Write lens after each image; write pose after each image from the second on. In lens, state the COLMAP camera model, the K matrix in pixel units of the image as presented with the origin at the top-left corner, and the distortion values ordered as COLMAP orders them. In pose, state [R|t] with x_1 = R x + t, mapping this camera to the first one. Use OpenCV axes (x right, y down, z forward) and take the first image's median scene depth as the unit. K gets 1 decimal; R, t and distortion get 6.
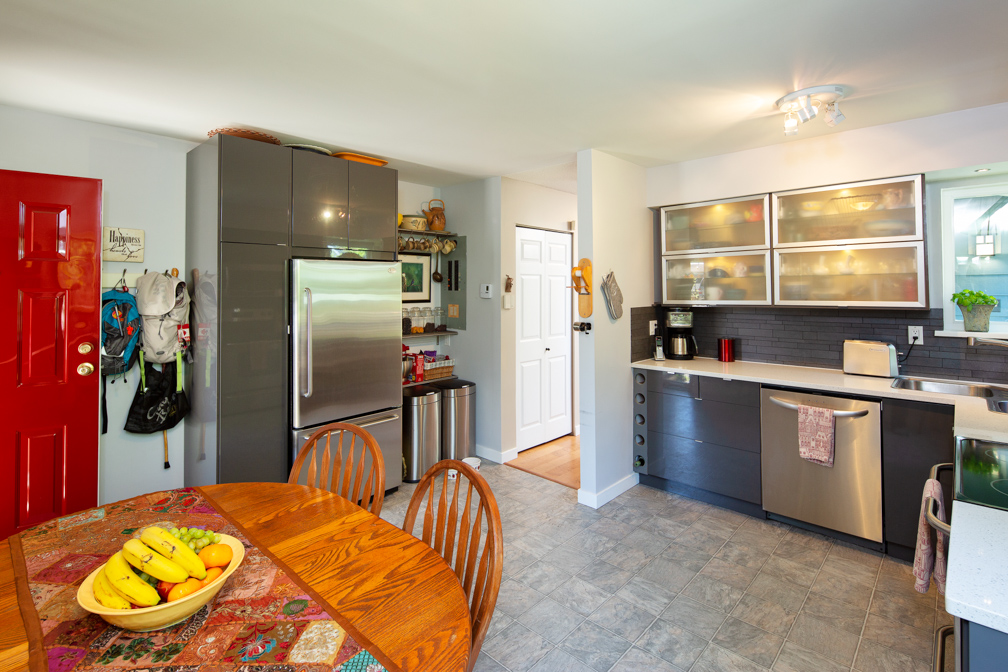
lens RADIAL K [[486.4, 0, 496.0], [0, 486.4, 294.7], [0, 0, 1]] dist [0.004930, -0.004313]
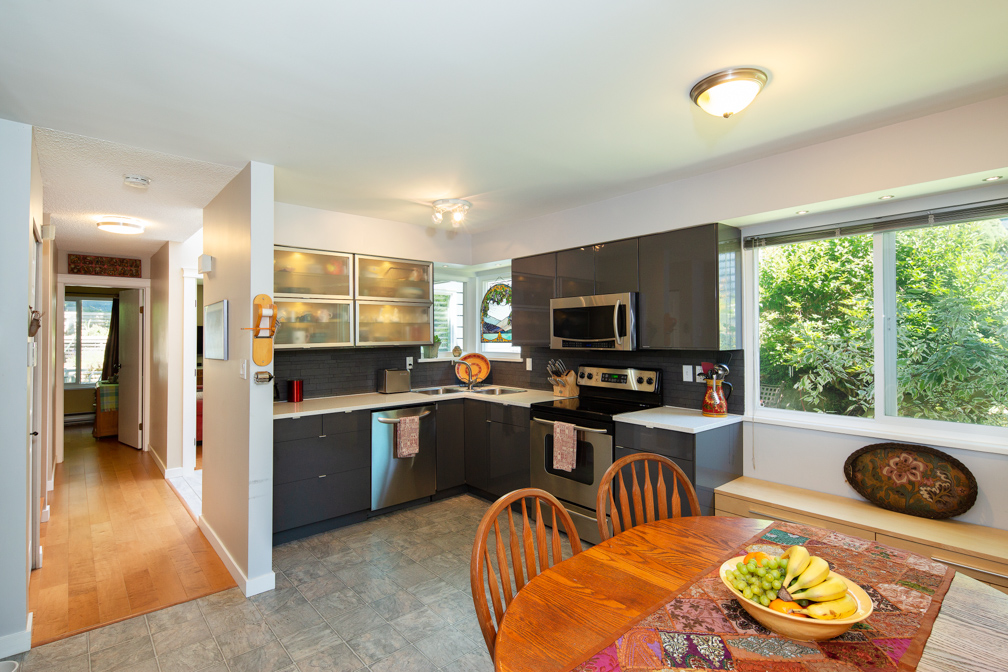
lens RADIAL K [[486.4, 0, 502.0], [0, 486.4, 334.1], [0, 0, 1]] dist [0.004930, -0.004313]
pose [[0.085377, 0.005548, 0.996333, -0.614988], [0.020276, 0.999768, -0.007305, 0.007868], [-0.996142, 0.020825, 0.085245, 0.528254]]
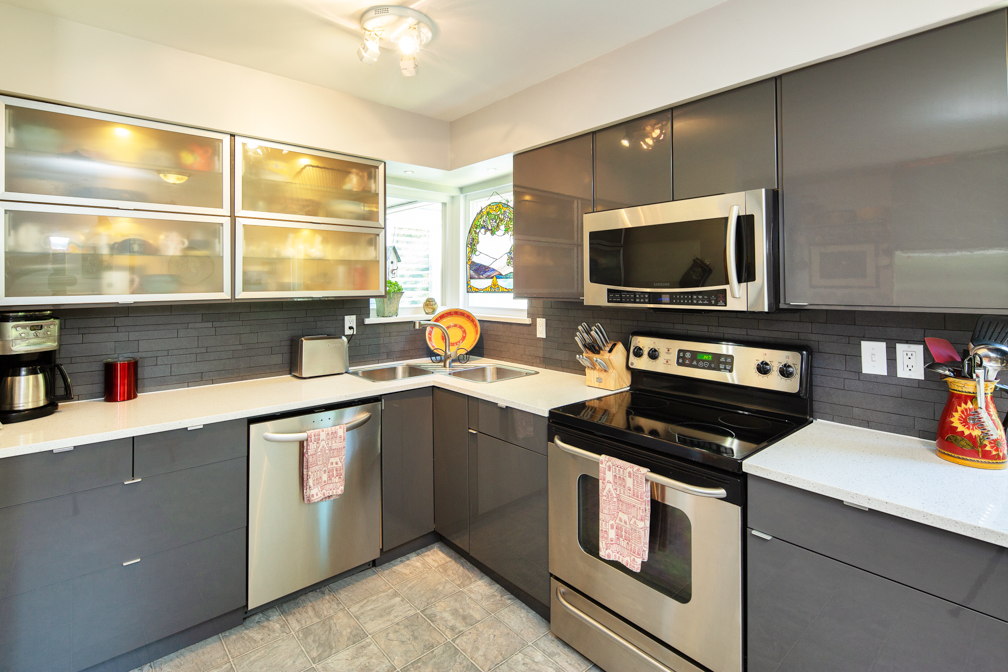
lens RADIAL K [[486.4, 0, 502.1], [0, 486.4, 276.3], [0, 0, 1]] dist [0.004930, -0.004313]
pose [[0.087841, 0.019349, 0.995947, -0.079648], [0.017644, 0.999624, -0.020977, 0.010848], [-0.995978, 0.019415, 0.087467, 0.563790]]
